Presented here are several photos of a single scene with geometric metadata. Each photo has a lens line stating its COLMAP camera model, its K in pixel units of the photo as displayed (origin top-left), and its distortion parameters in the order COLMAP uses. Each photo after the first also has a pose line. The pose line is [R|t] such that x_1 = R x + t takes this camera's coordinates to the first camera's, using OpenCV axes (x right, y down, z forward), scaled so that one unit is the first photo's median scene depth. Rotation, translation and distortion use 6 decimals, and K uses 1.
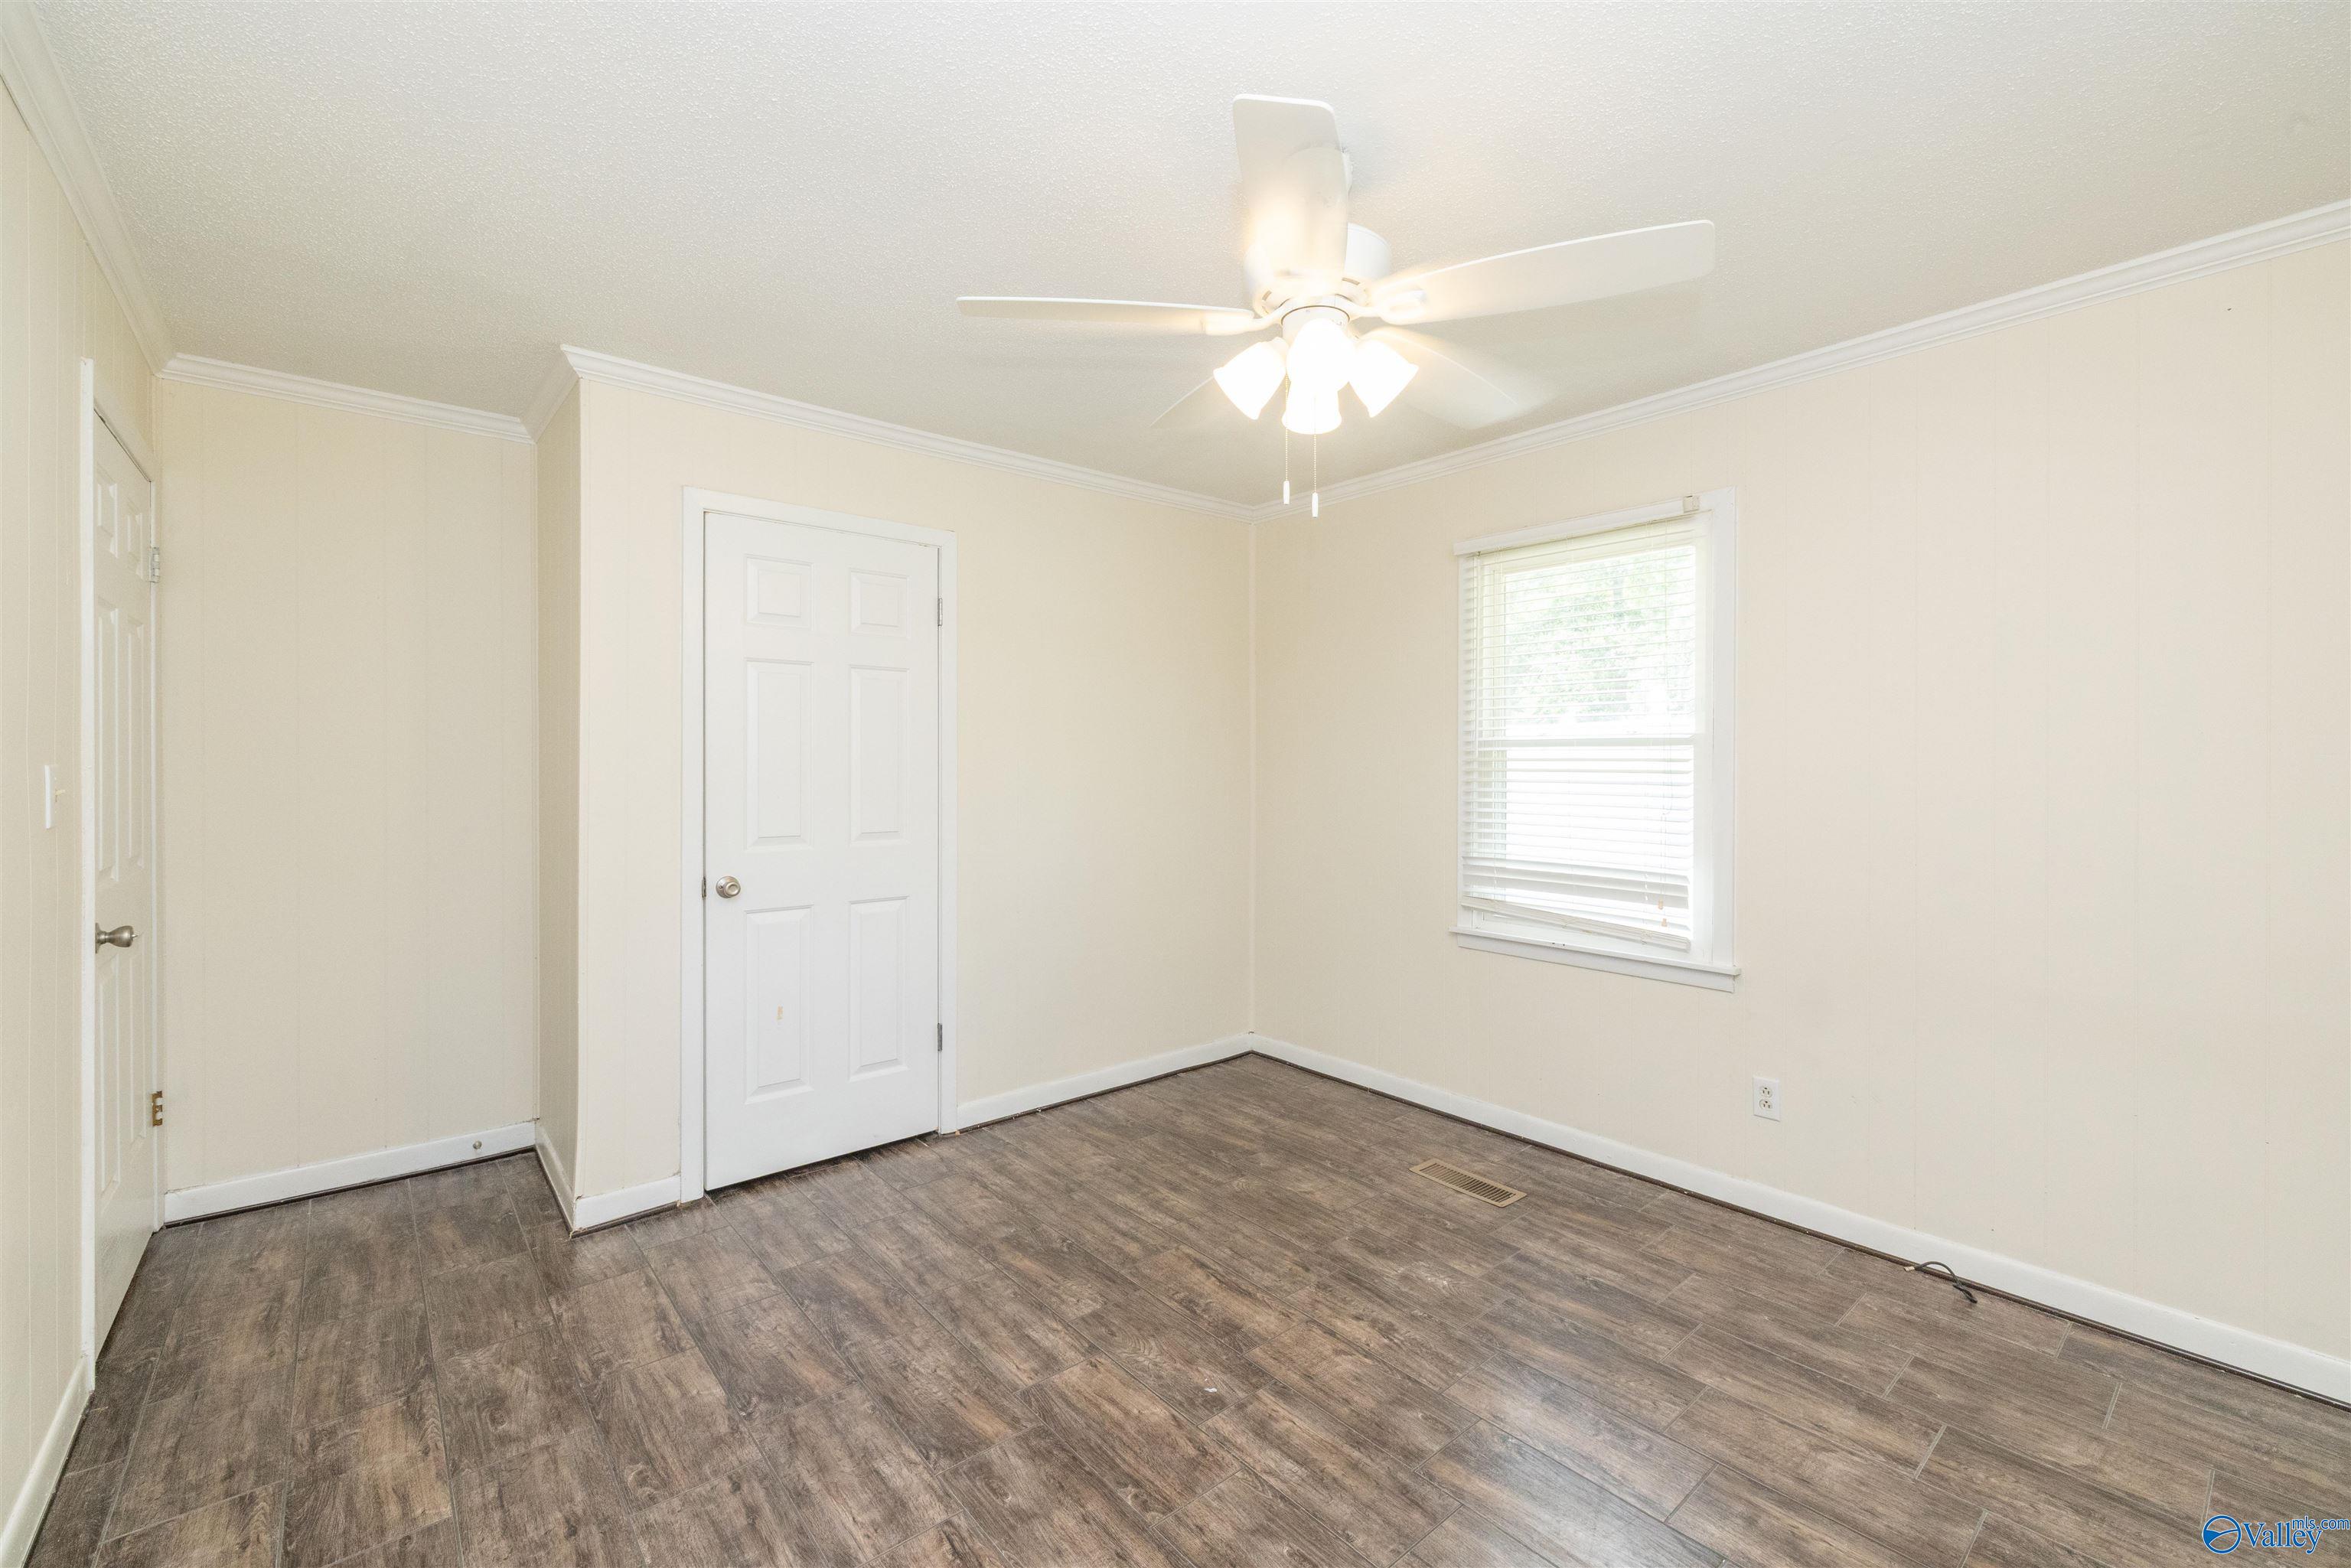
lens RADIAL K [[985.5, 0, 1174.0], [0, 985.5, 771.2], [0, 0, 1]] dist [-0.000817, 0.000687]
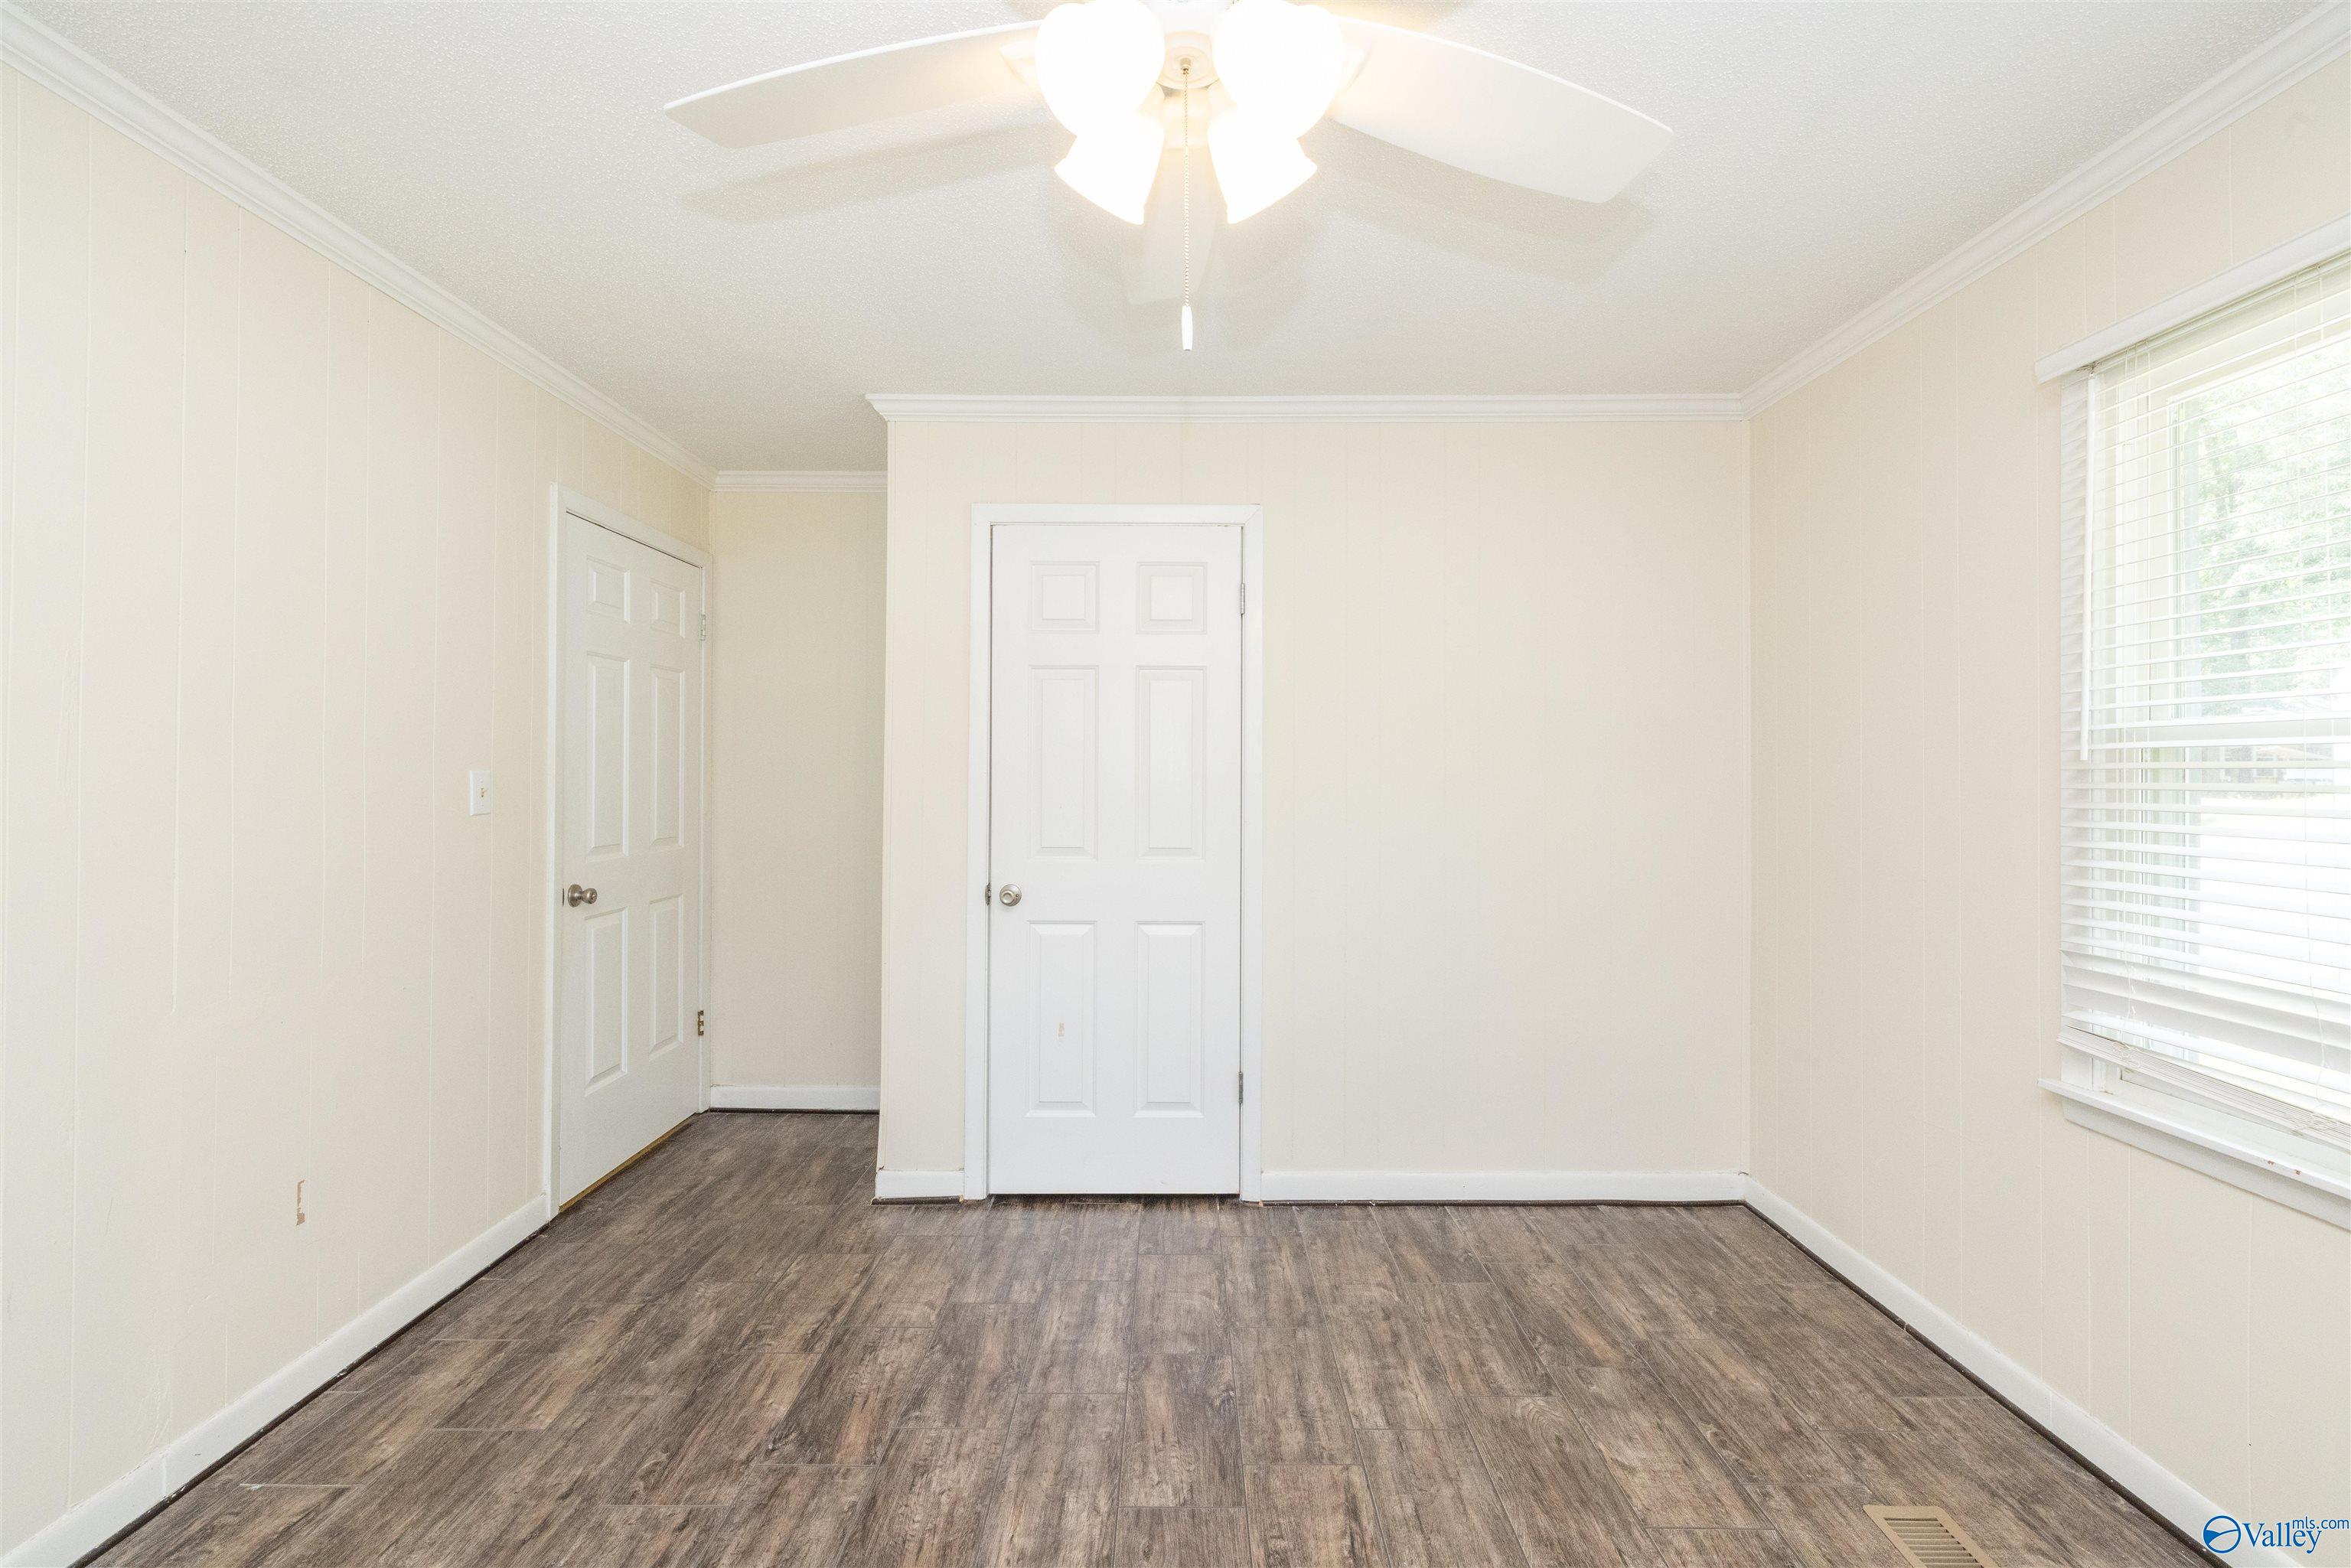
lens RADIAL K [[985.5, 0, 1174.0], [0, 985.5, 771.2], [0, 0, 1]] dist [-0.000817, 0.000687]
pose [[0.759167, 0.000226, -0.650896, 0.328068], [-0.006791, 0.999948, -0.007574, -0.002223], [0.650861, 0.010170, 0.759129, 0.348035]]
